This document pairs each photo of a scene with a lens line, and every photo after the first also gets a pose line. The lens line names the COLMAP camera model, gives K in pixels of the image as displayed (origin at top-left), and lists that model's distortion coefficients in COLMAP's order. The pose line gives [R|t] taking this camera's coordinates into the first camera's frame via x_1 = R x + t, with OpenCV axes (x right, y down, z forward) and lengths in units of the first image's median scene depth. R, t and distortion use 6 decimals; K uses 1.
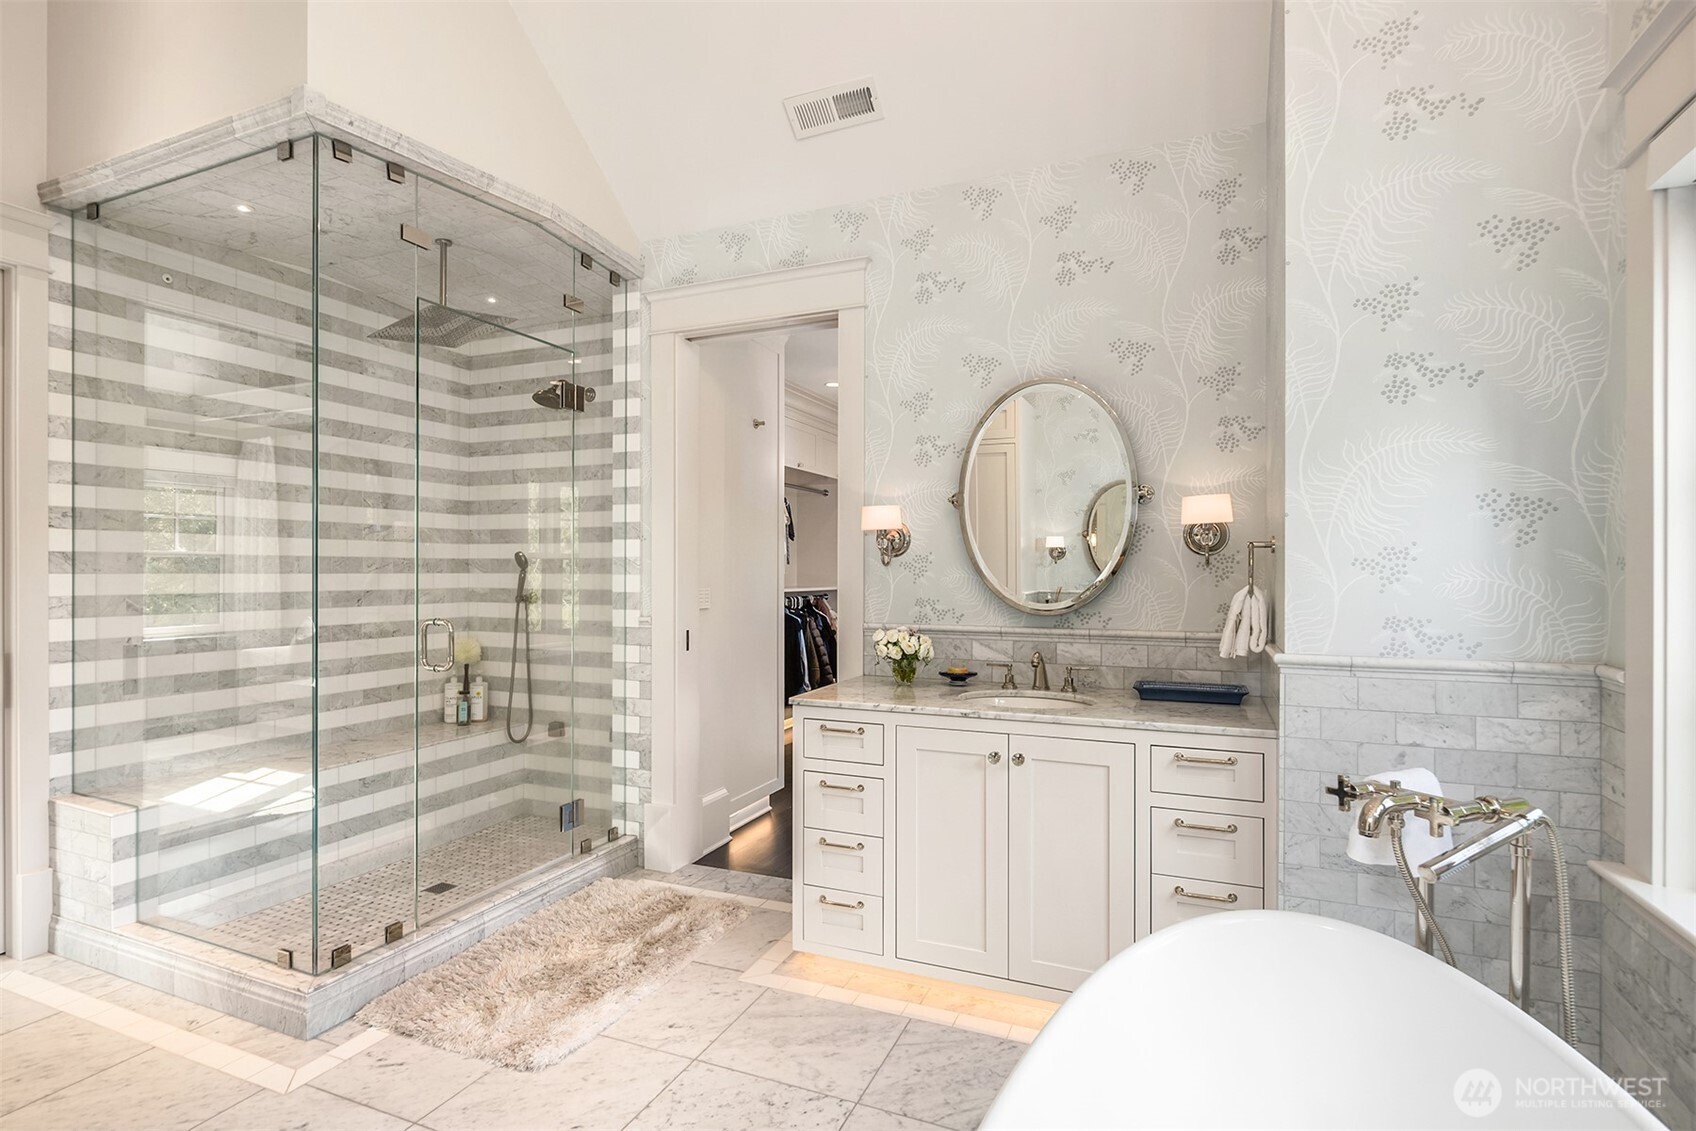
lens RADIAL K [[832.3, 0, 845.4], [0, 832.3, 567.0], [0, 0, 1]] dist [-0.002840, -0.003264]
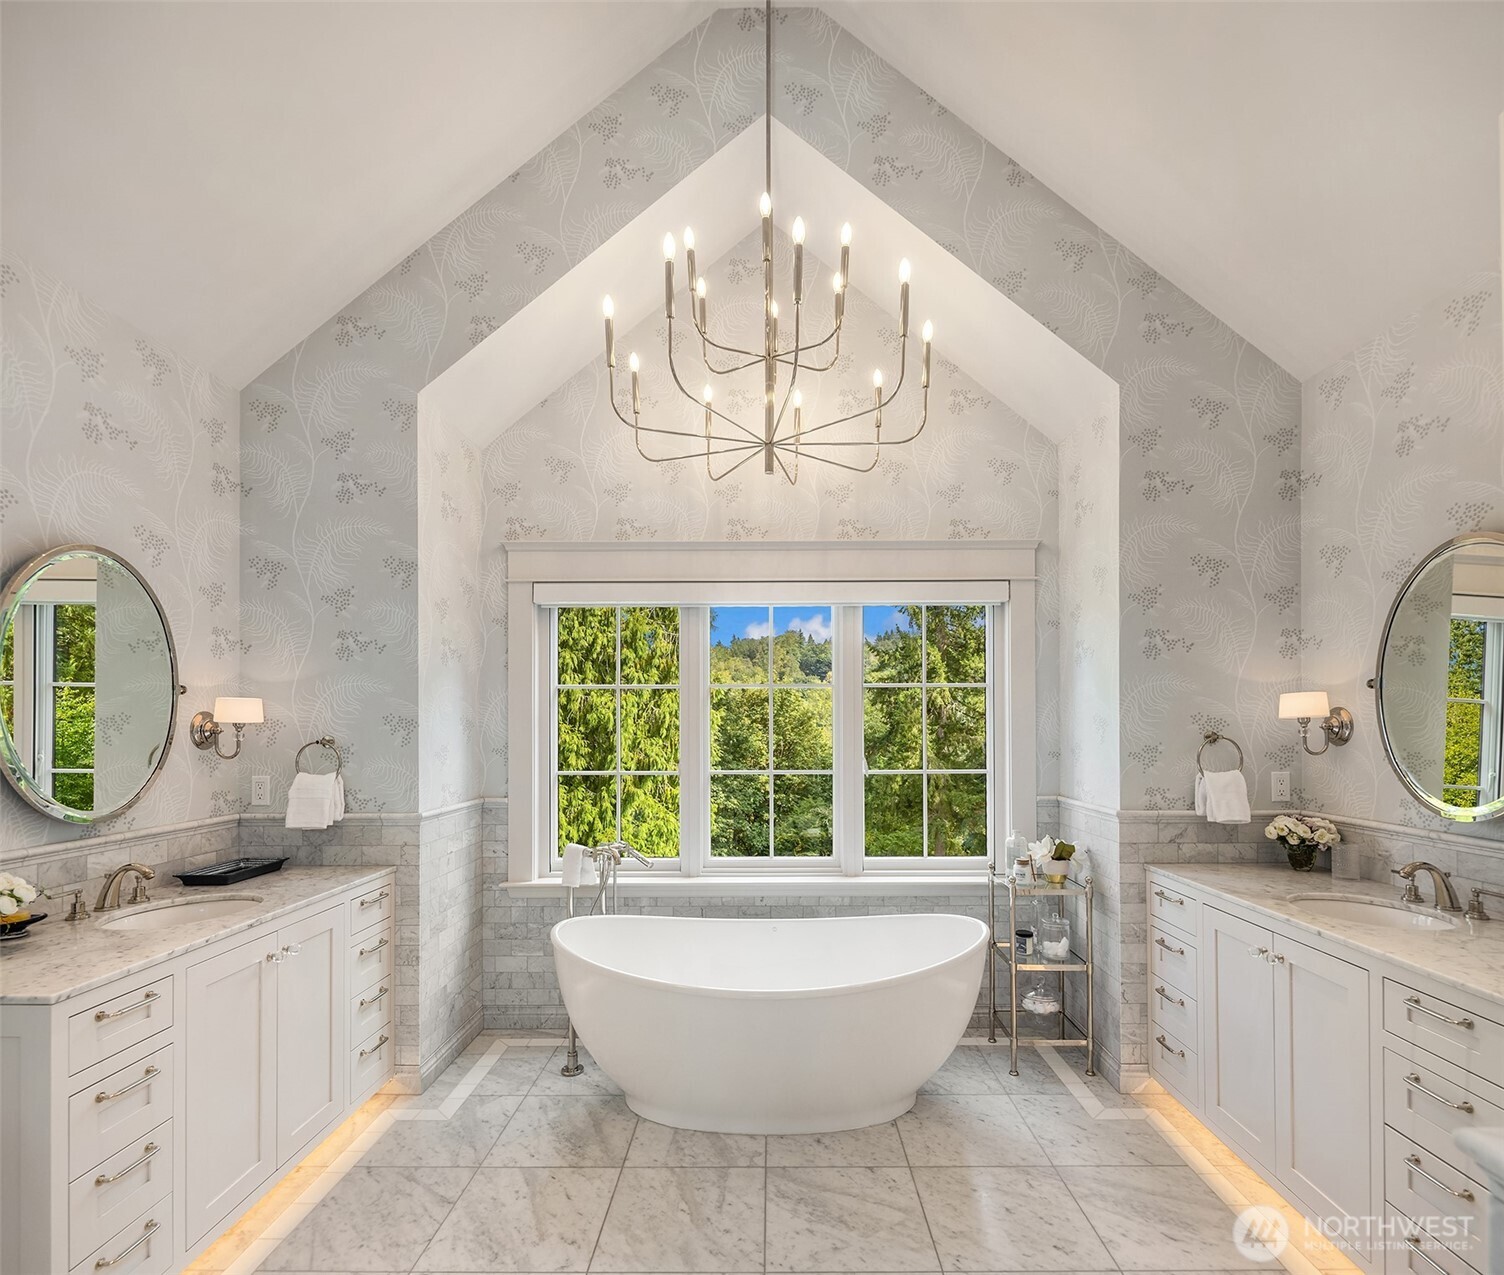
lens RADIAL K [[761.5, 0, 760.6], [0, 761.5, 719.5], [0, 0, 1]] dist [0.000300, -0.000011]
pose [[-0.373121, 0.008441, 0.927744, -0.778820], [0.004159, 0.999964, -0.007426, -0.042235], [-0.927773, 0.001088, -0.373143, 0.699647]]
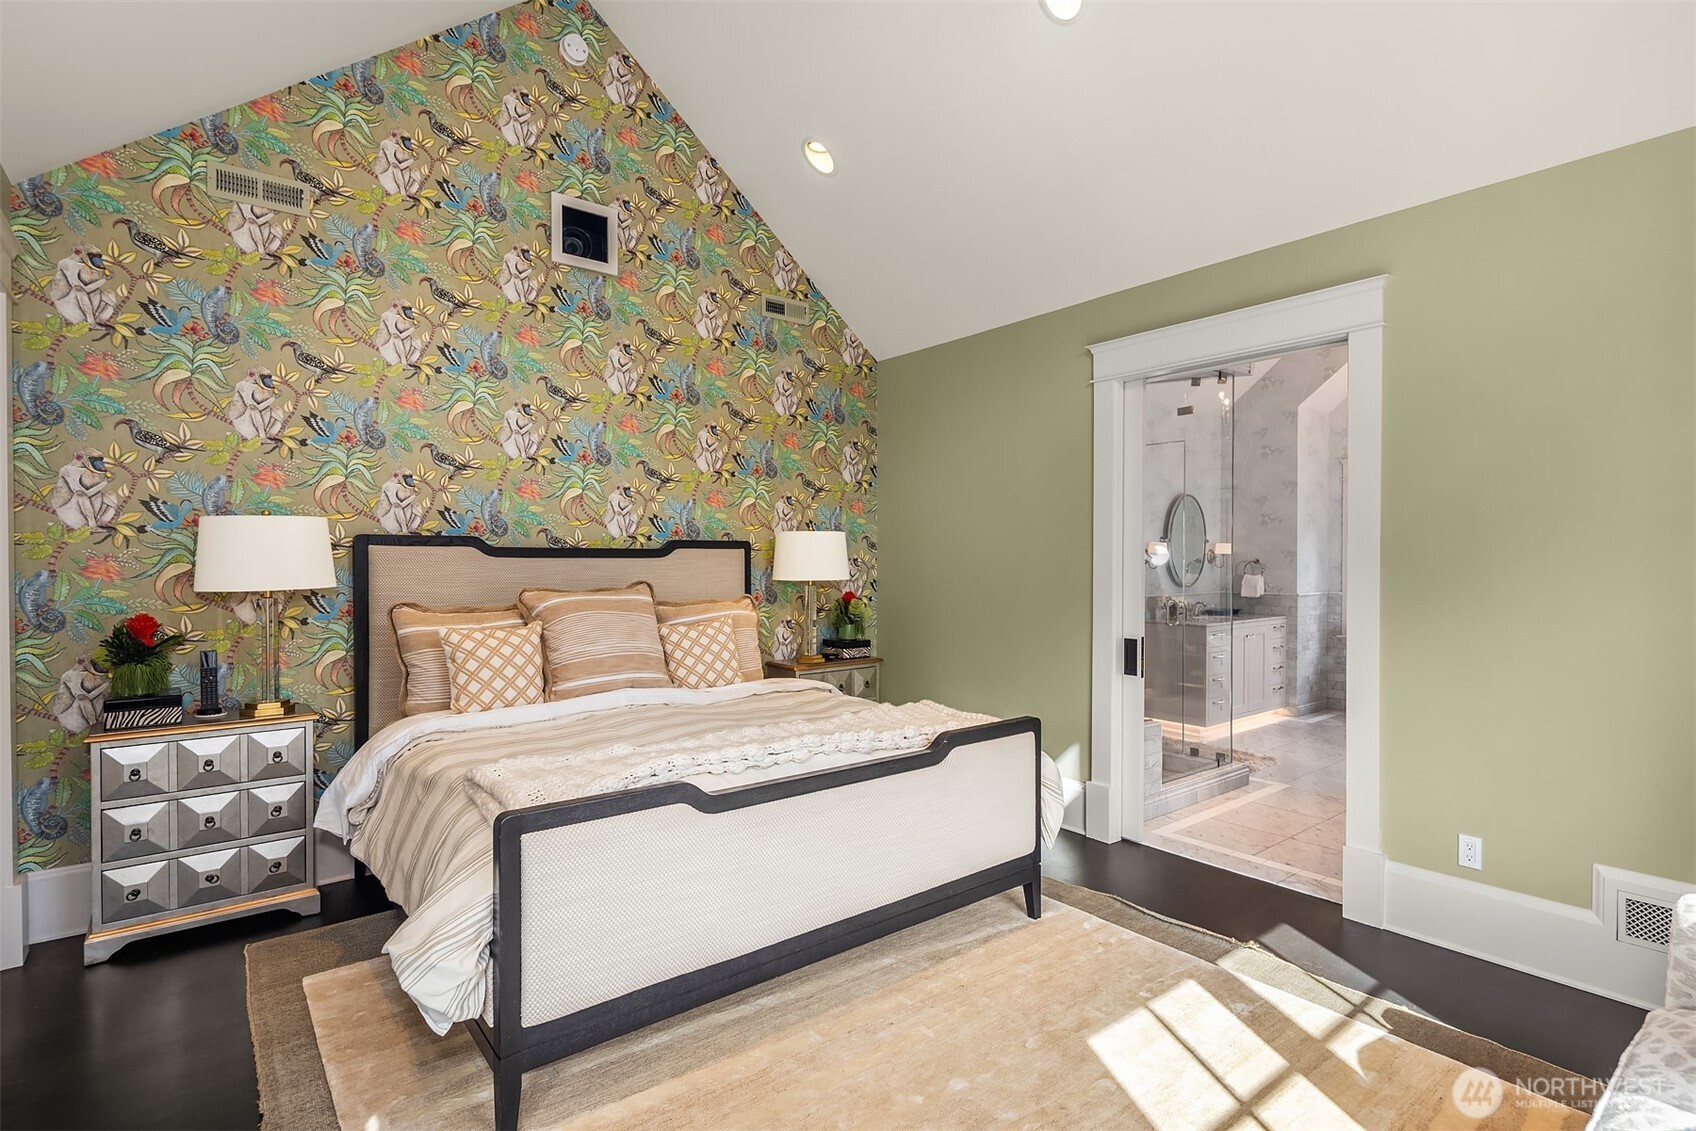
lens RADIAL K [[832.3, 0, 846.1], [0, 832.3, 564.8], [0, 0, 1]] dist [-0.002840, -0.003264]
pose [[0.472931, -0.003794, 0.881091, -2.674159], [-0.003230, 0.999977, 0.006040, -0.022887], [-0.881094, -0.005703, 0.472907, 0.763756]]
